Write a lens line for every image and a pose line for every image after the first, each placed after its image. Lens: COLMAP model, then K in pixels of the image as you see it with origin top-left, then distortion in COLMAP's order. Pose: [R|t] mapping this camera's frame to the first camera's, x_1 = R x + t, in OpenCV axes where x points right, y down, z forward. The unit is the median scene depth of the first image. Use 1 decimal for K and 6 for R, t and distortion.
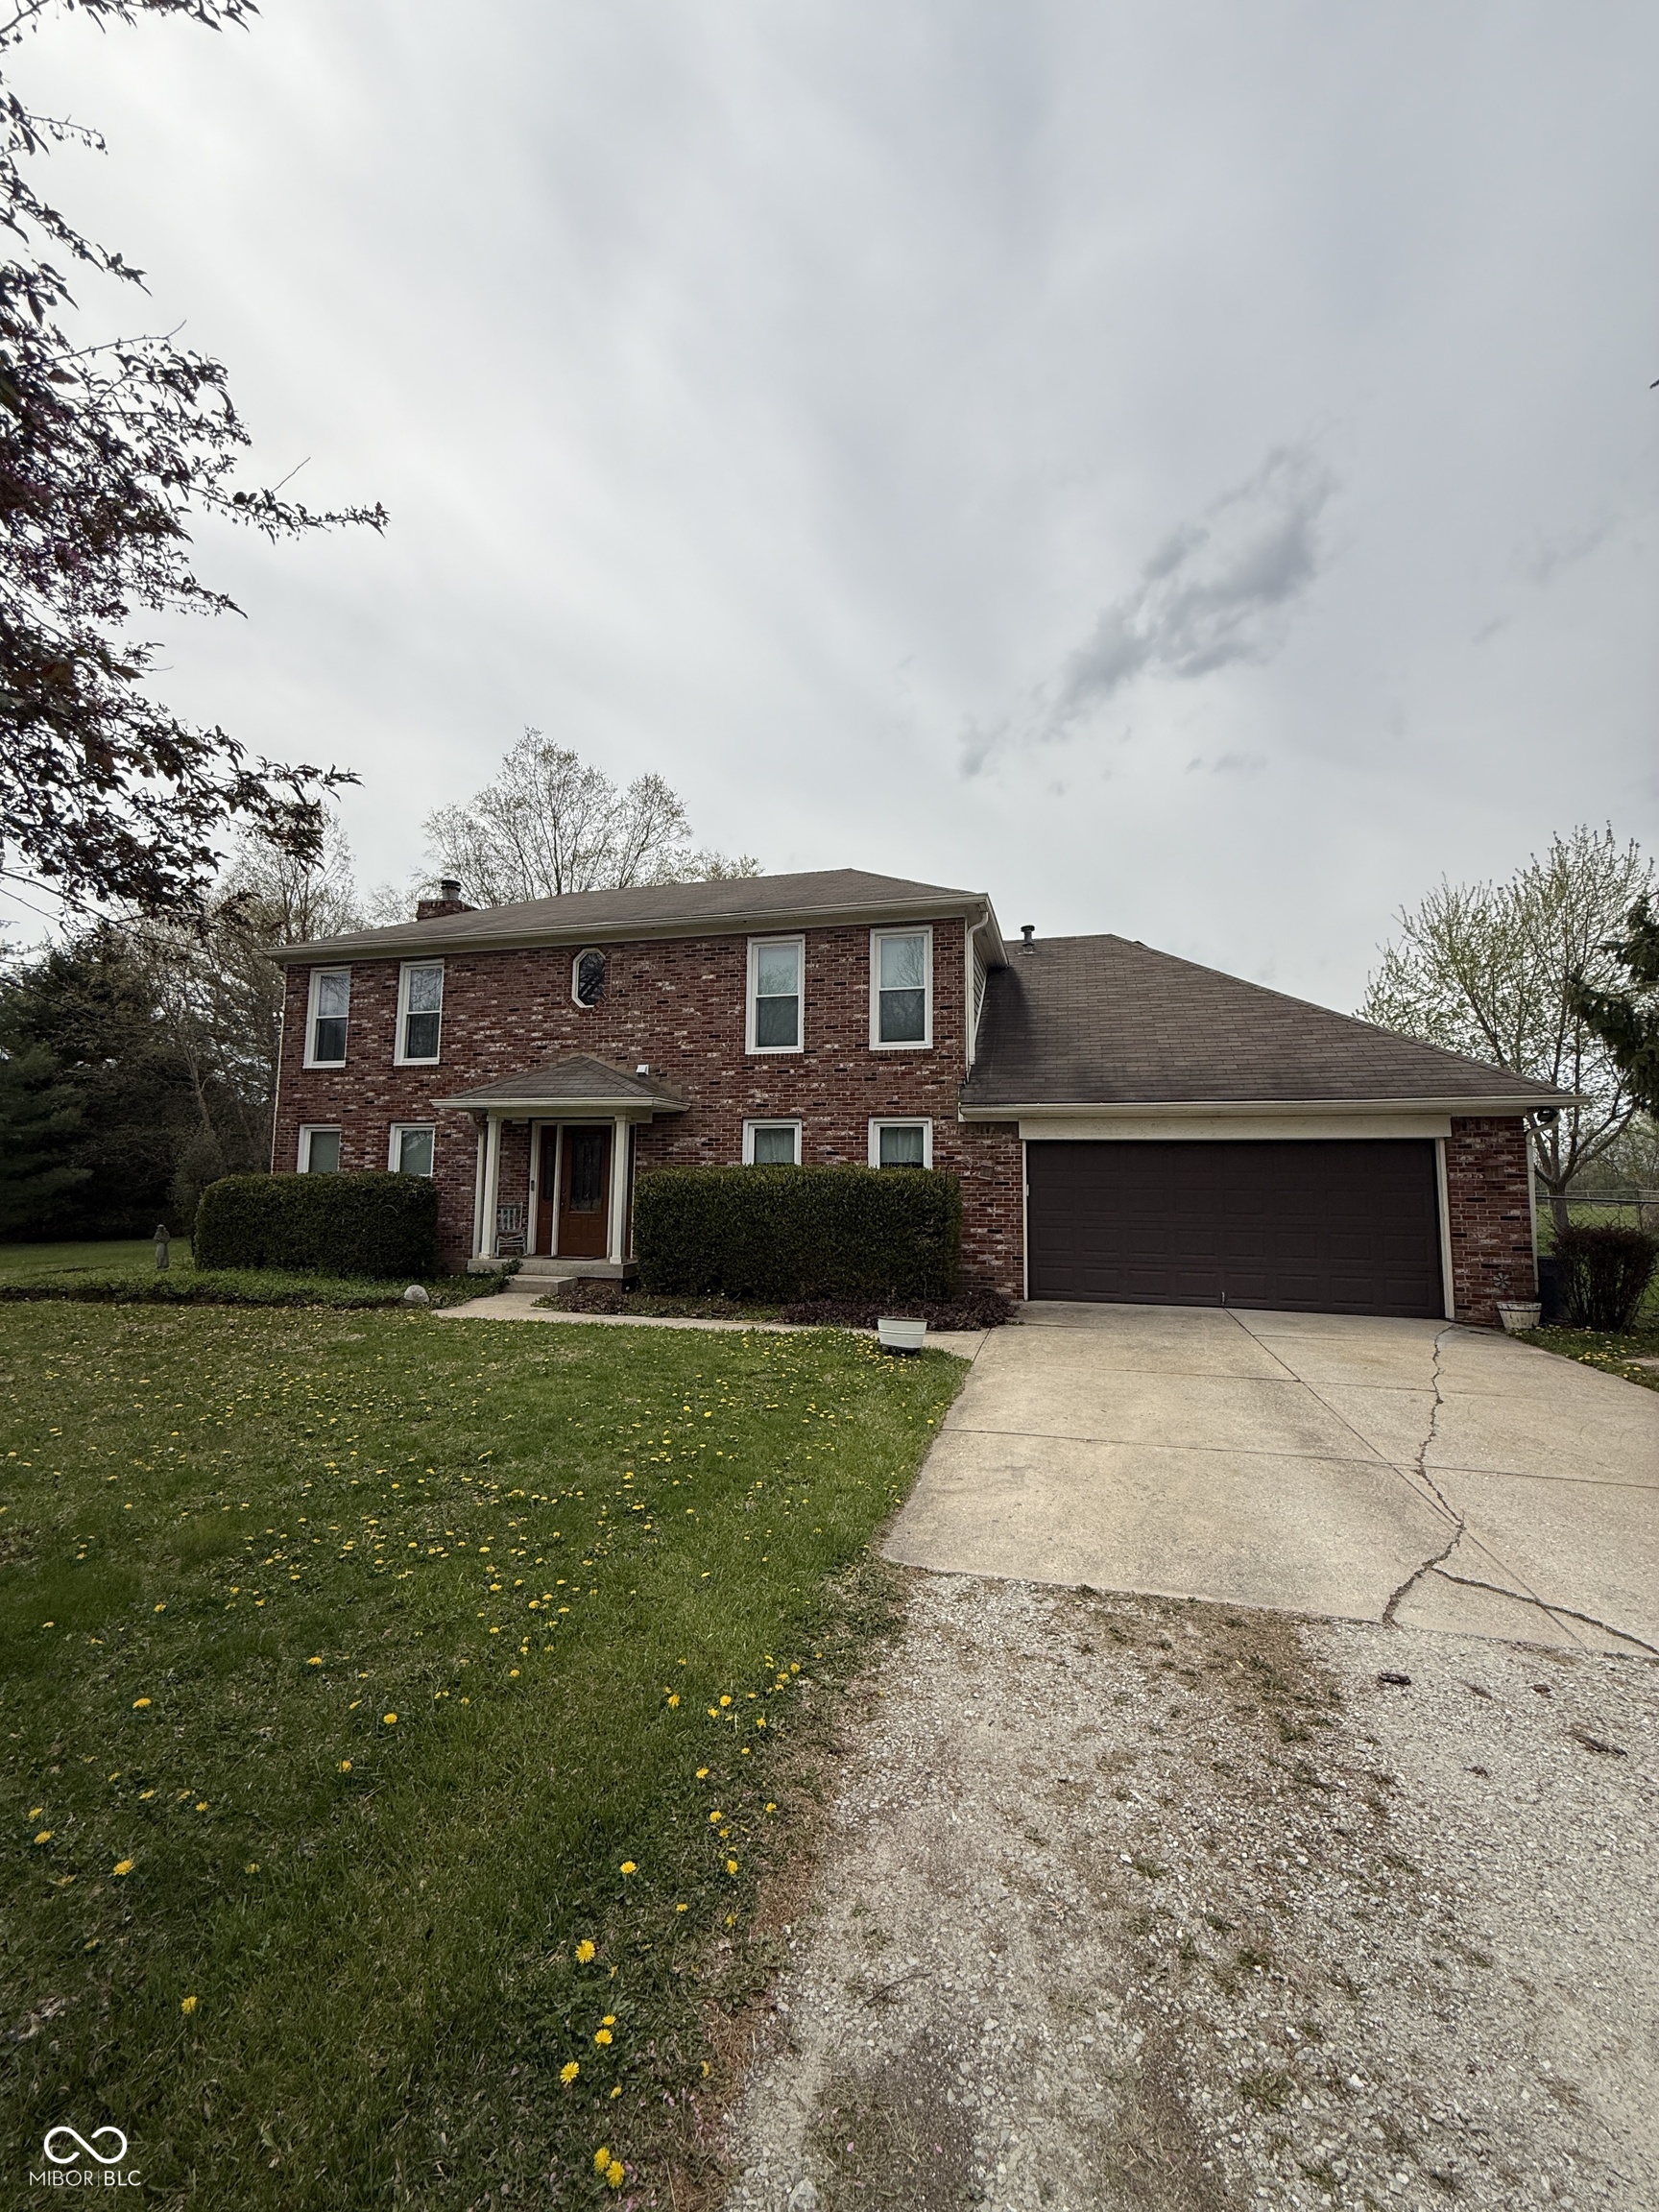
lens RADIAL K [[881.6, 0, 832.7], [0, 881.6, 1105.1], [0, 0, 1]] dist [-0.000383, -0.000425]
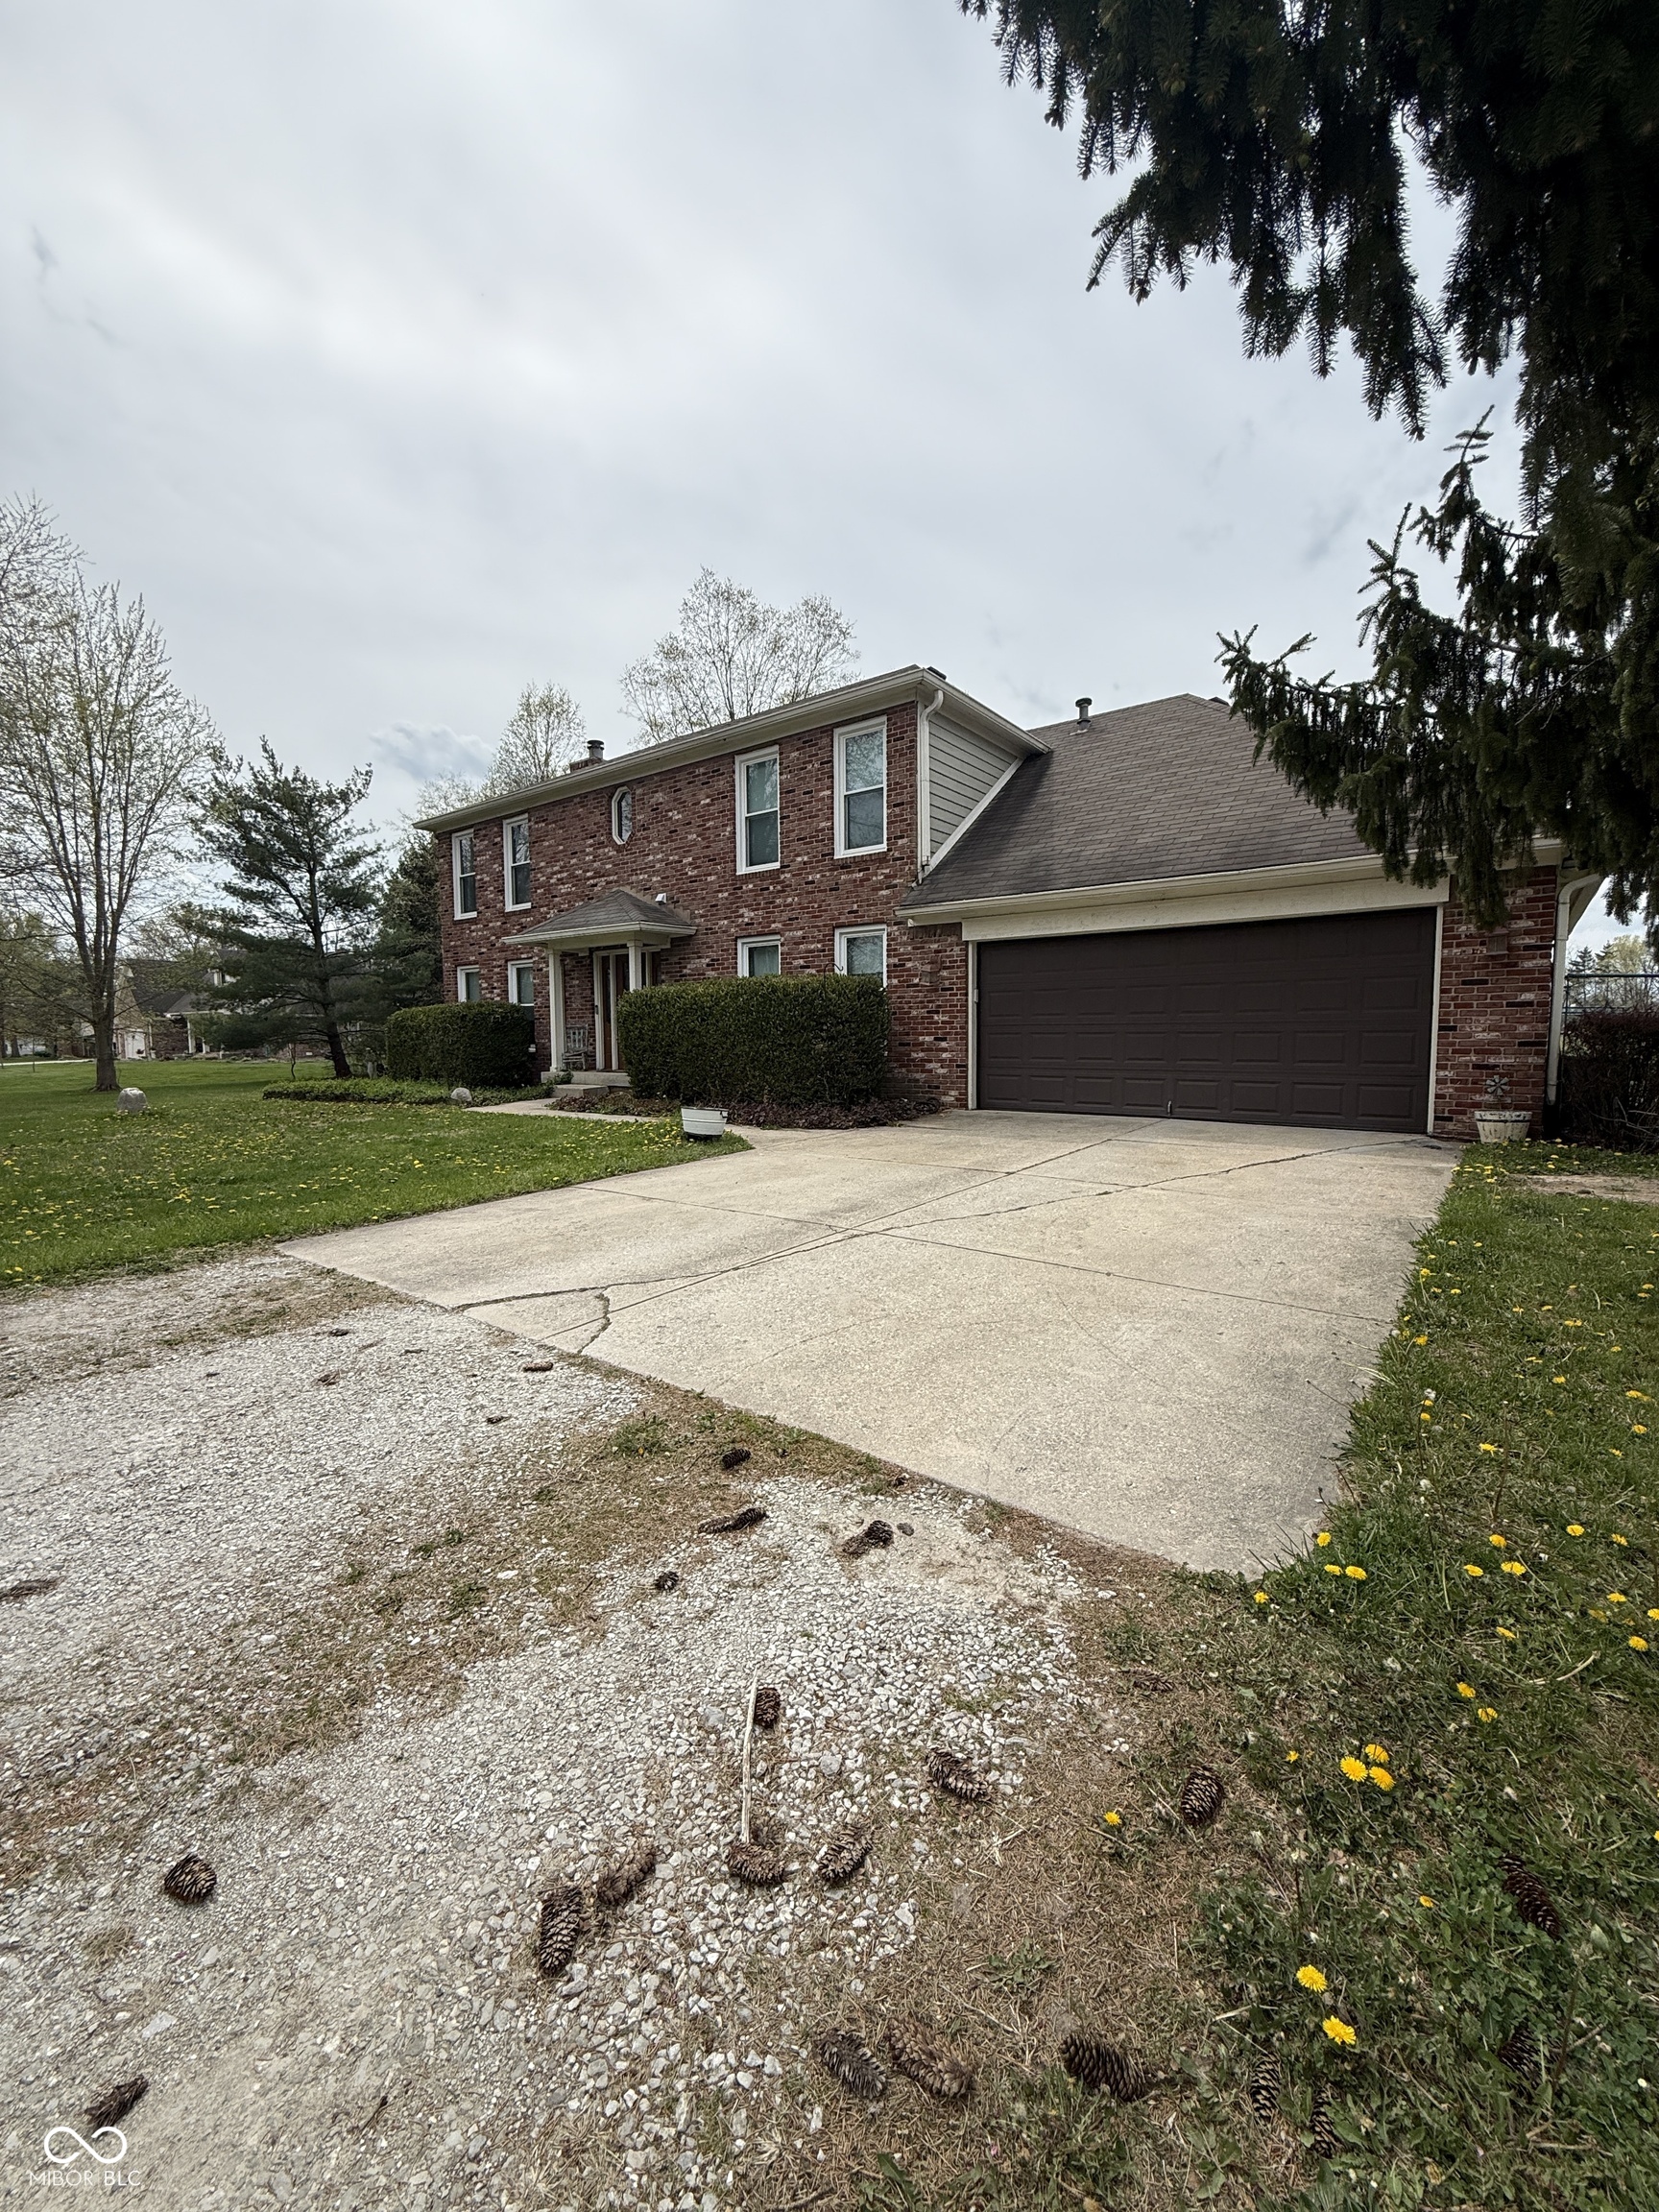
lens RADIAL K [[881.6, 0, 830.4], [0, 881.6, 1104.5], [0, 0, 1]] dist [-0.000383, -0.000425]
pose [[0.925497, 0.012562, -0.378546, 0.408444], [0.052501, 0.985546, 0.161065, 0.048165], [0.375098, -0.168940, 0.911461, 0.055537]]
